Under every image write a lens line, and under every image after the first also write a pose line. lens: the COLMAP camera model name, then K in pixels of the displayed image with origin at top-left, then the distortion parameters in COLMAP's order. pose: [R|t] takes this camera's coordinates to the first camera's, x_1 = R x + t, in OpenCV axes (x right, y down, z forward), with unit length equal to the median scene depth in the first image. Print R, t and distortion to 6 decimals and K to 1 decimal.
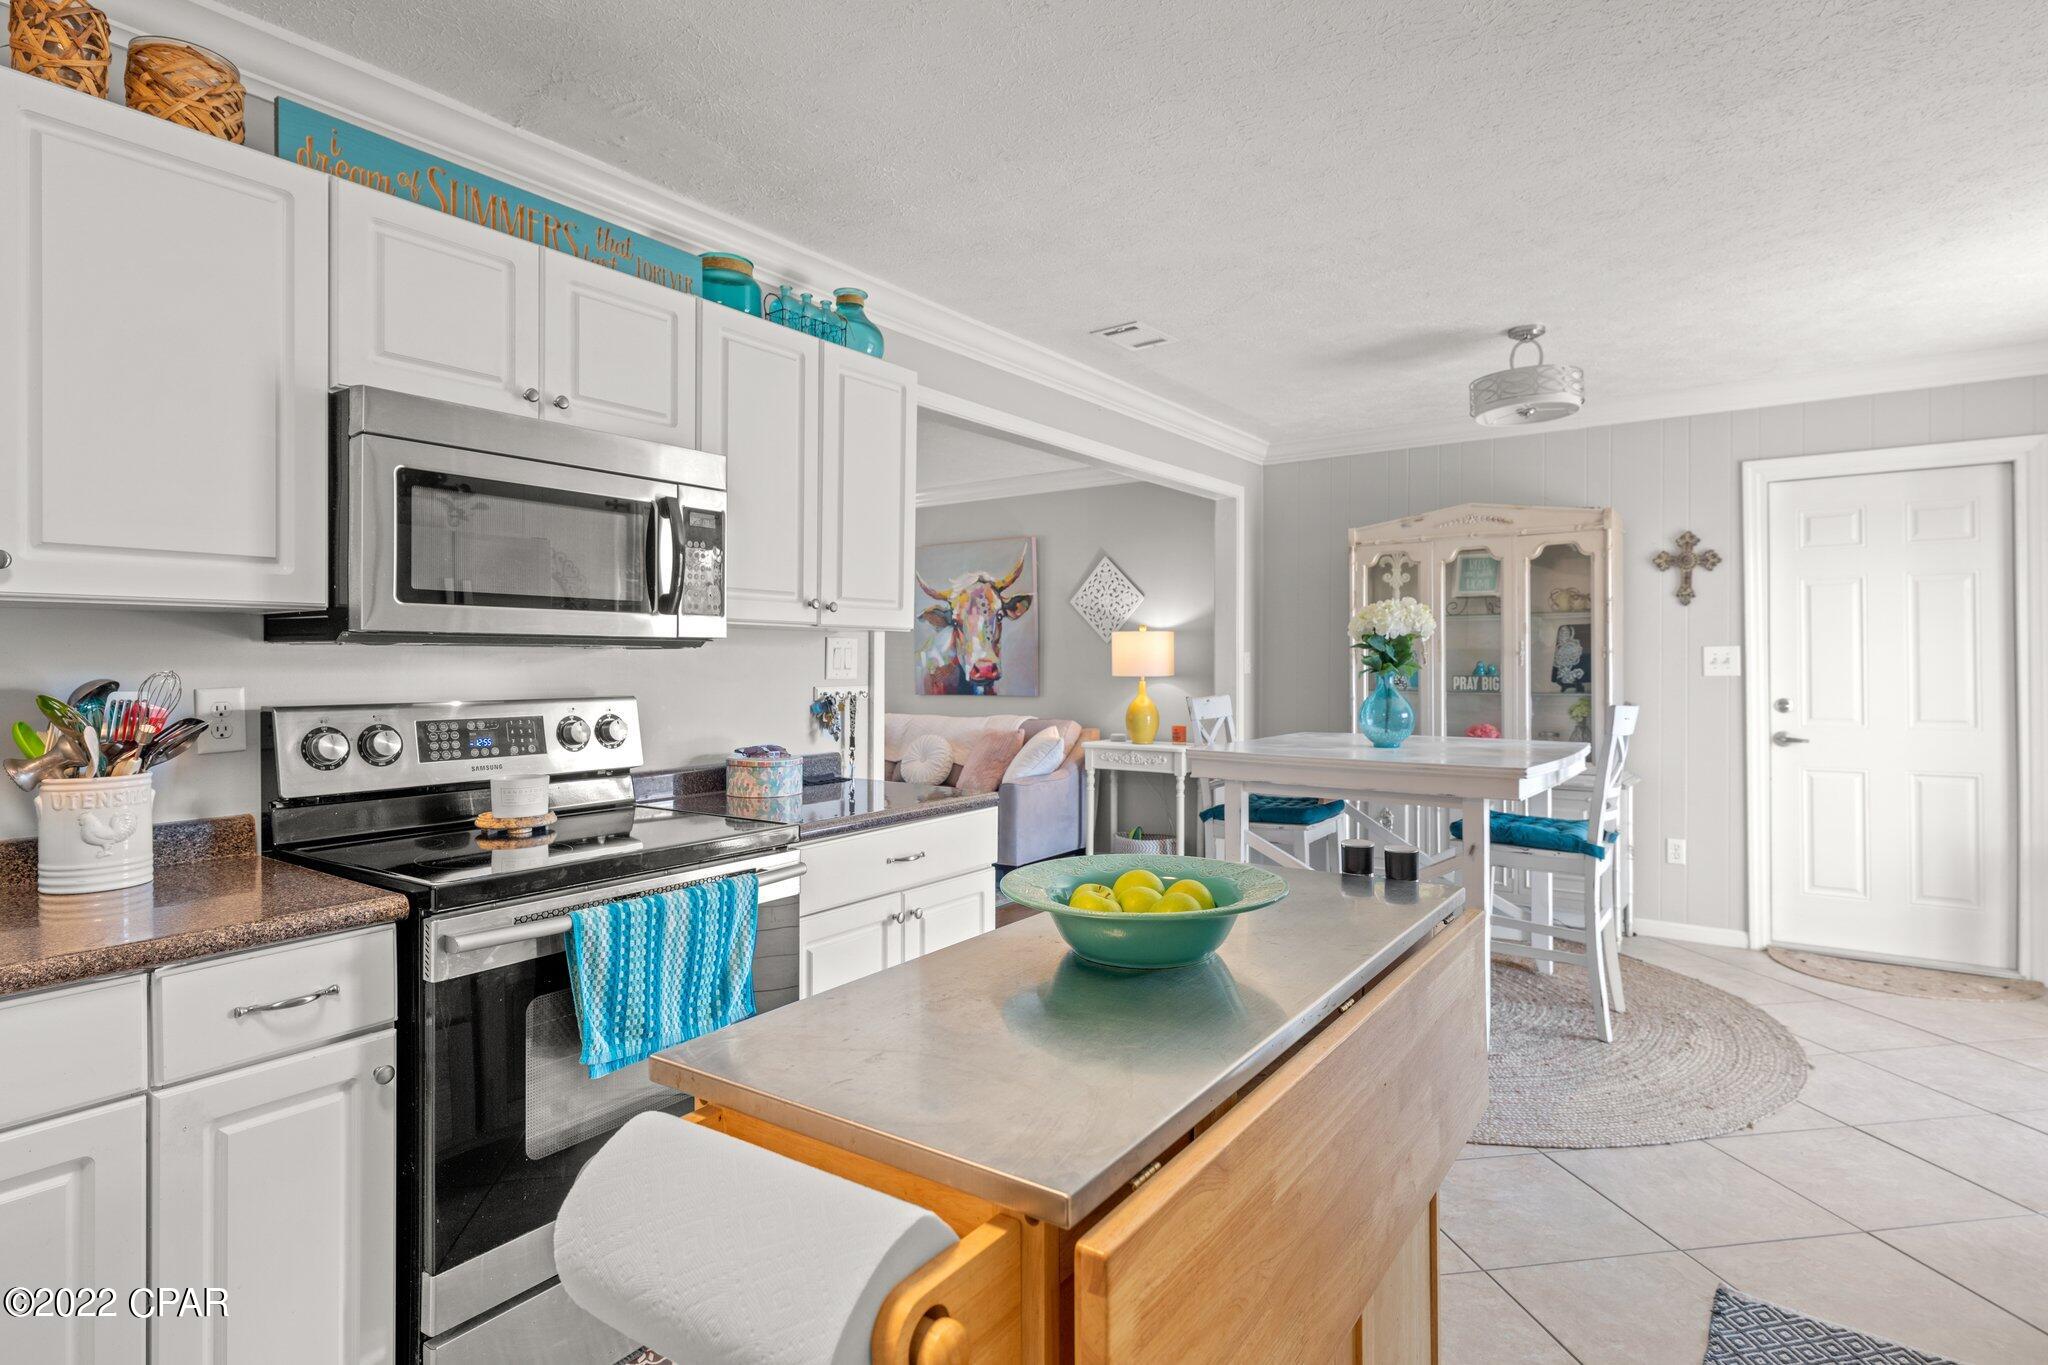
lens RADIAL K [[1113.8, 0, 1004.5], [0, 1113.8, 649.2], [0, 0, 1]] dist [0.006407, -0.003534]
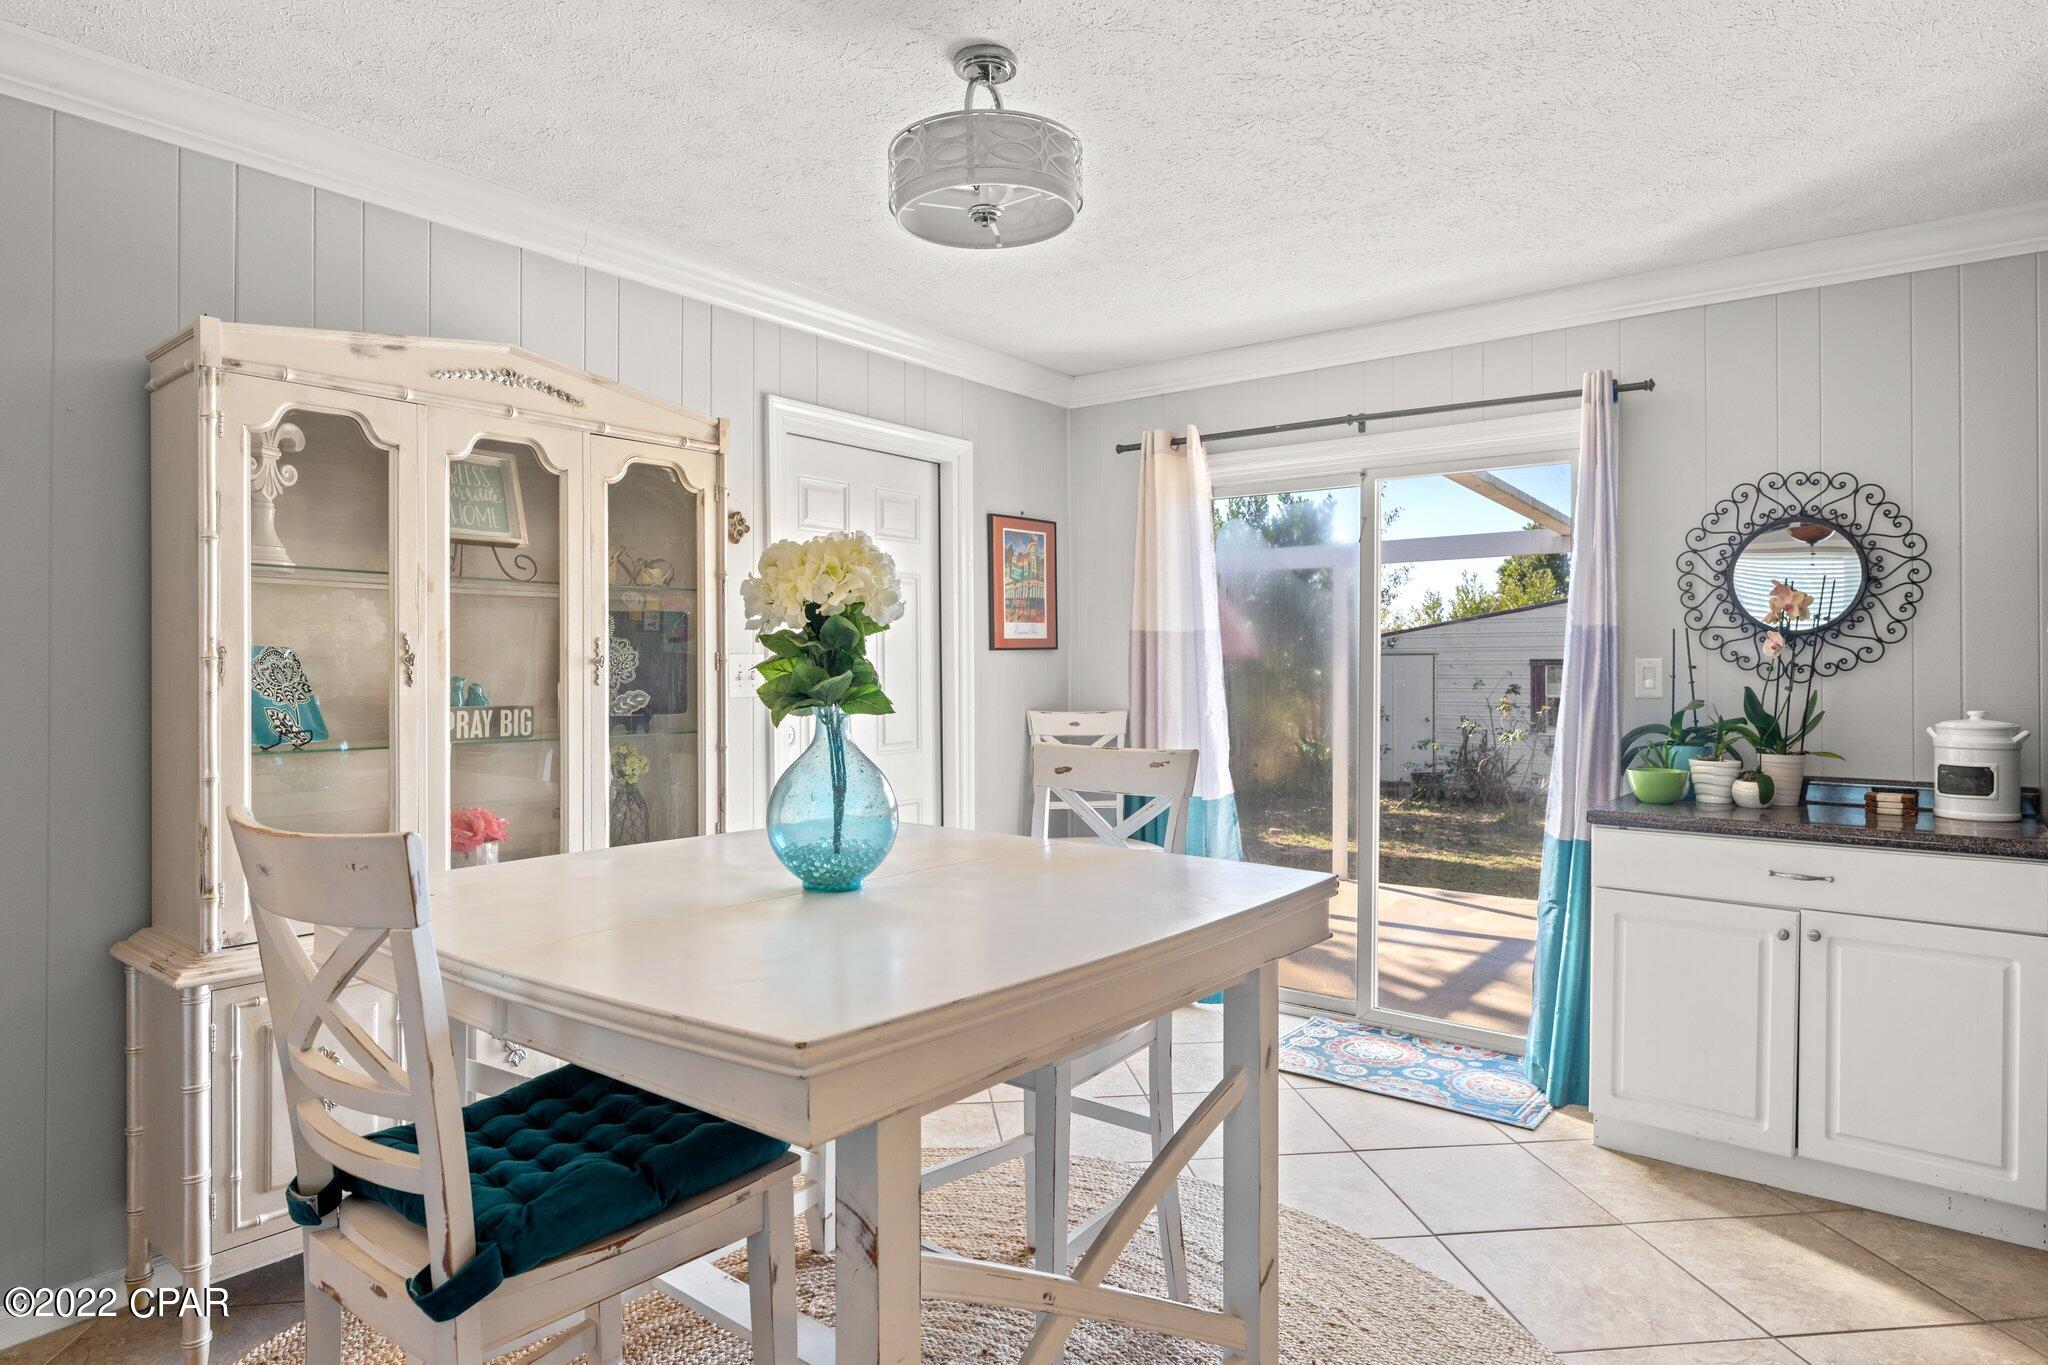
lens RADIAL K [[1203.1, 0, 1037.9], [0, 1203.1, 679.1], [0, 0, 1]] dist [0.002793, 0.000668]
pose [[0.020888, -0.003839, 0.999774, -0.066040], [-0.009186, 0.999950, 0.004032, 0.005342], [-0.999740, -0.009268, 0.020852, 0.590916]]
